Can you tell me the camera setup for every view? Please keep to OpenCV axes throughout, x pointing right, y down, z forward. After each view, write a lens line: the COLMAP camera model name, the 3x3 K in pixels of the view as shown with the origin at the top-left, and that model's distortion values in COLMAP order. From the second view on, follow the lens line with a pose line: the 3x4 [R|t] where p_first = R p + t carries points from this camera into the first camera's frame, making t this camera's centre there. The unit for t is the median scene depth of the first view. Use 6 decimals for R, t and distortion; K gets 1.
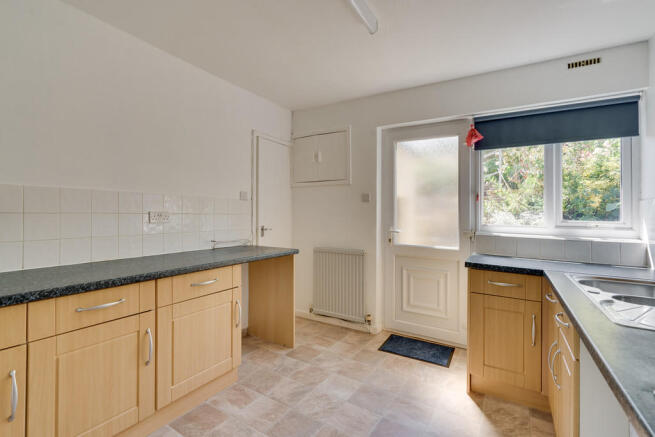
lens RADIAL K [[289.1, 0, 327.5], [0, 289.1, 218.5], [0, 0, 1]] dist [-0.002326, -0.000045]
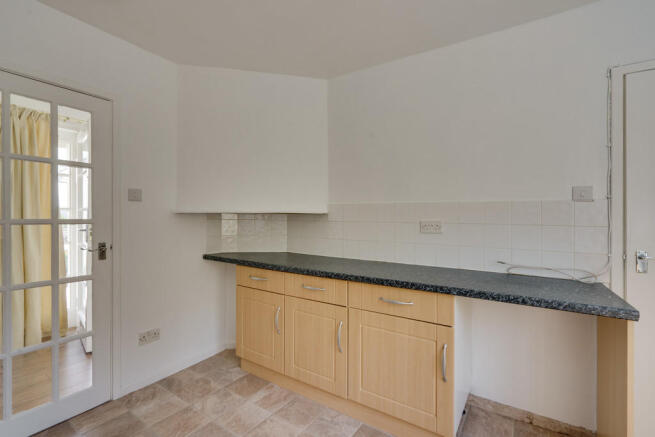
lens RADIAL K [[301.0, 0, 327.5], [0, 301.0, 218.5], [0, 0, 1]] dist [0.040248, 0.000175]
pose [[-0.040704, -0.025752, -0.998839, 0.663810], [-0.023930, 0.999406, -0.024791, -0.005308], [0.998885, 0.022894, -0.041296, 1.018454]]
